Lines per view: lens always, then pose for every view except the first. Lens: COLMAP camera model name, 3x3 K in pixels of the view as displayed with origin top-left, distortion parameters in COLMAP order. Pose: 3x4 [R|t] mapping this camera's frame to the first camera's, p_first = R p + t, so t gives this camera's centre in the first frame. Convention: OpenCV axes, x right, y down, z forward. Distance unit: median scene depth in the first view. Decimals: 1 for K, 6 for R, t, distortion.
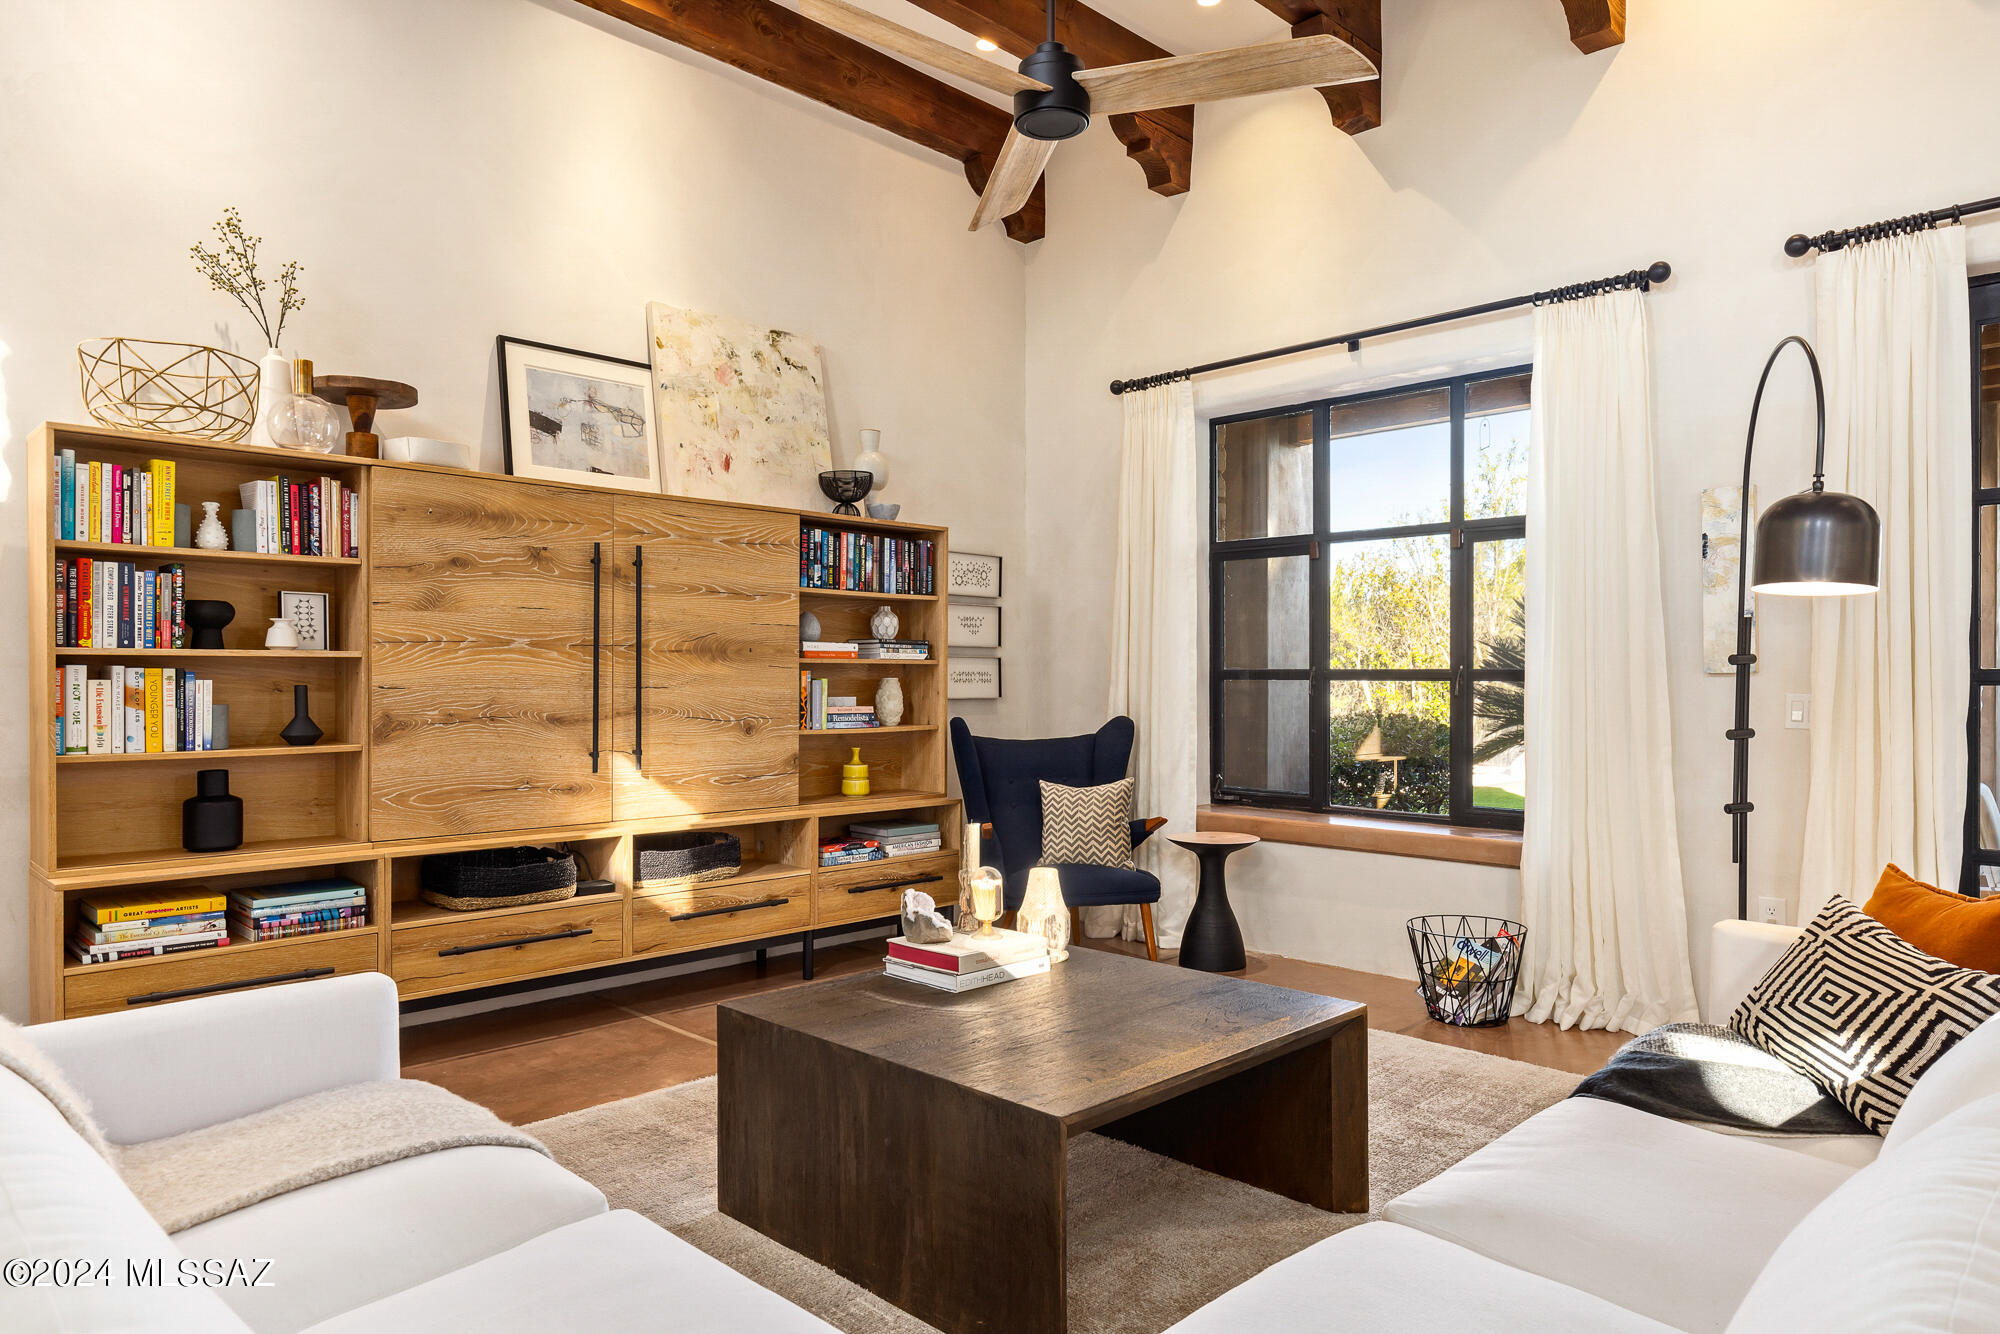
lens RADIAL K [[1248.9, 0, 1006.8], [0, 1248.9, 646.1], [0, 0, 1]] dist [0.004322, -0.002499]
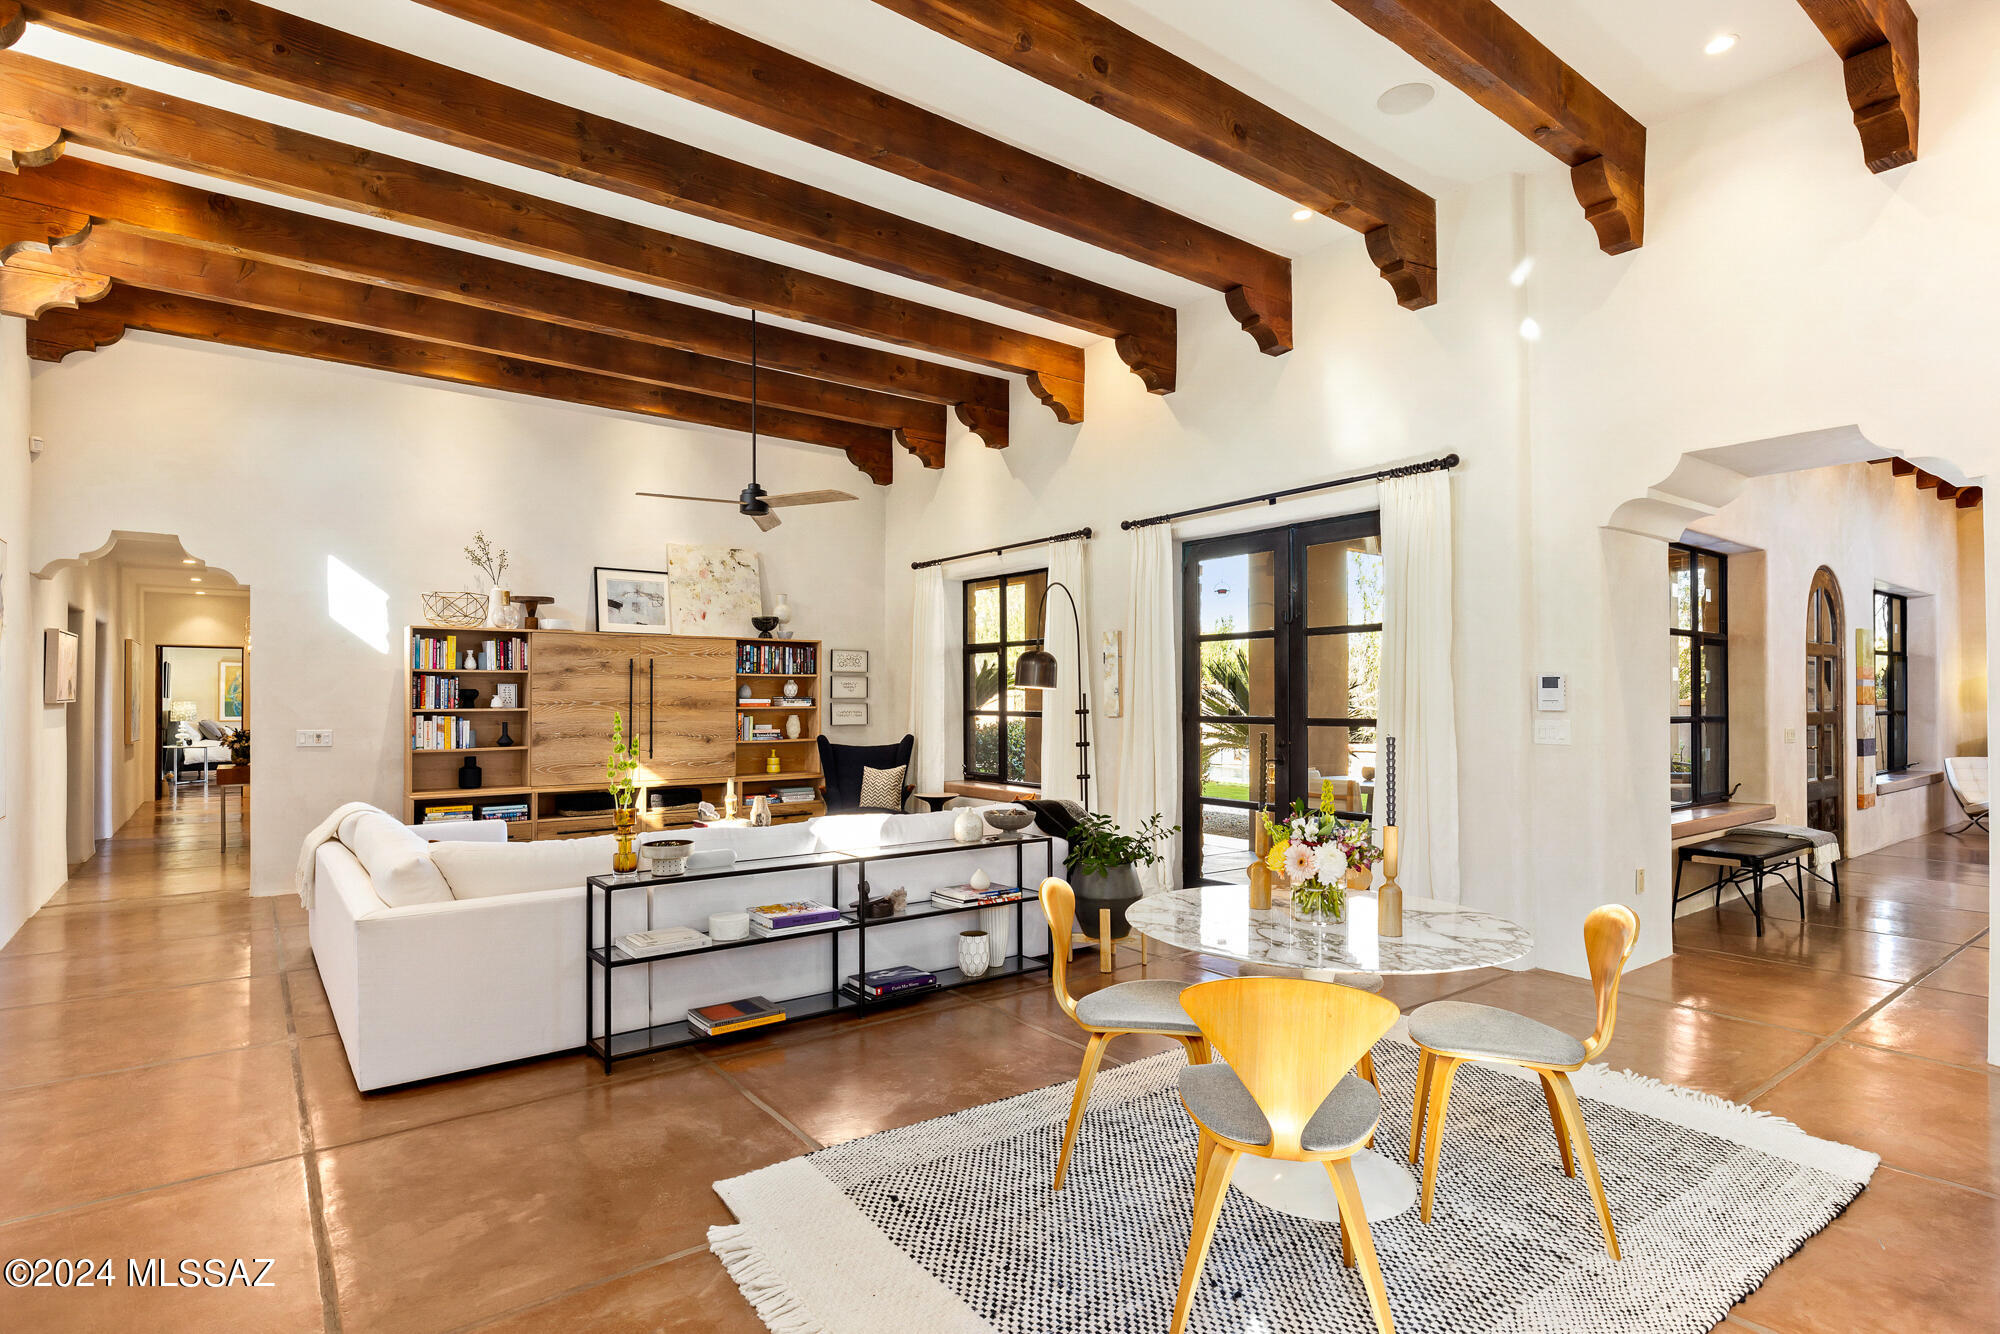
lens RADIAL K [[1010.2, 0, 1006.6], [0, 1010.2, 647.5], [0, 0, 1]] dist [0.001471, 0.000179]
pose [[0.990466, -0.009248, -0.137445, 0.601446], [0.005922, 0.999680, -0.024590, -0.053373], [0.137628, 0.023542, 0.990204, -0.731427]]
